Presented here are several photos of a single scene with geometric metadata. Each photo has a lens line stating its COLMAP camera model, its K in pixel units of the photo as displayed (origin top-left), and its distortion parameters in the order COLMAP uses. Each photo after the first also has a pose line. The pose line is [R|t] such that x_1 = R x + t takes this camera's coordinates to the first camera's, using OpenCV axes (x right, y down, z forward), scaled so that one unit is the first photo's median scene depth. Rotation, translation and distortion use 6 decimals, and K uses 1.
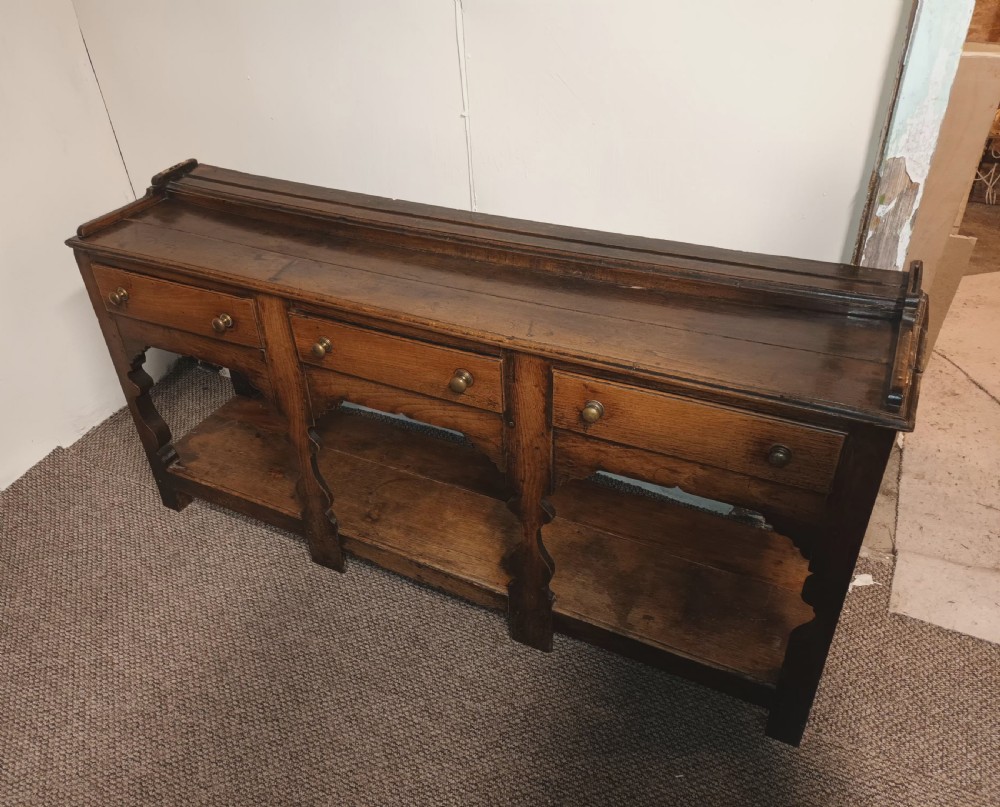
lens RADIAL K [[801.5, 0, 462.2], [0, 801.5, 401.2], [0, 0, 1]] dist [0.062729, -0.068930]
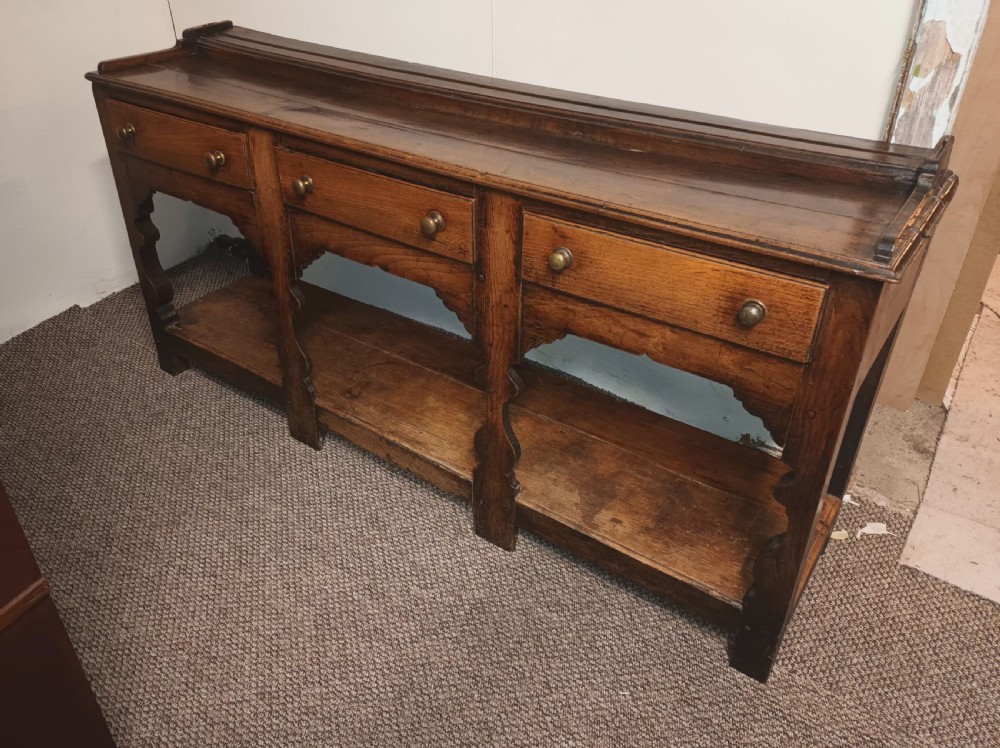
lens RADIAL K [[799.8, 0, 462.9], [0, 799.8, 343.6], [0, 0, 1]] dist [0.061286, -0.066184]
pose [[0.987679, 0.119451, -0.101100, 0.127759], [-0.124754, 0.991033, -0.047845, 0.135989], [0.094479, 0.059868, 0.993725, 0.067613]]
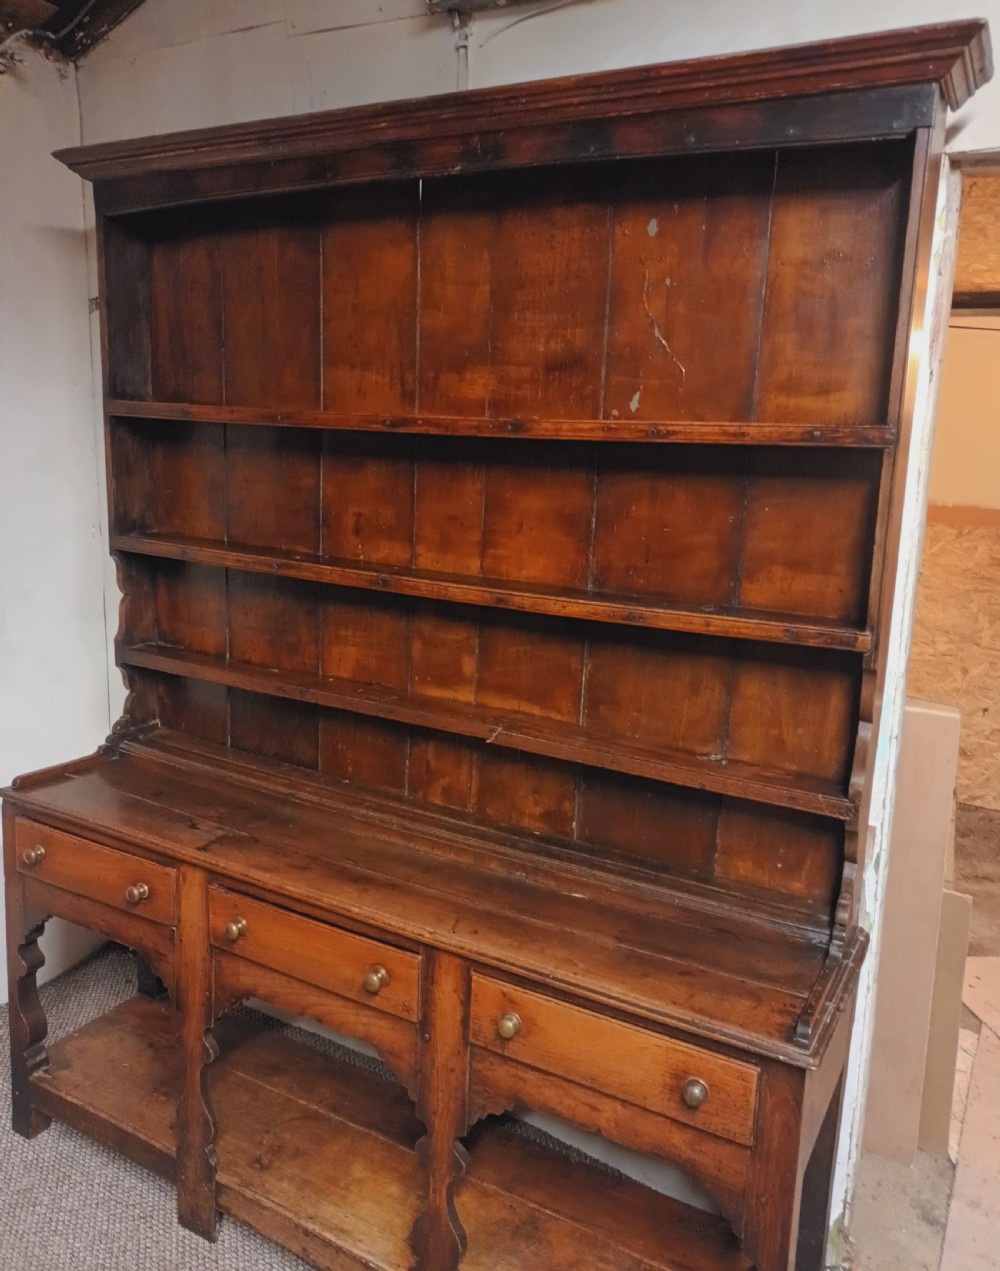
lens RADIAL K [[998.4, 0, 504.7], [0, 998.4, 602.2], [0, 0, 1]] dist [0.044395, -0.051867]
pose [[0.994837, 0.101297, -0.006204, 0.094186], [-0.094193, 0.898860, -0.427993, 0.057015], [-0.037778, 0.426368, 0.903761, -0.197531]]
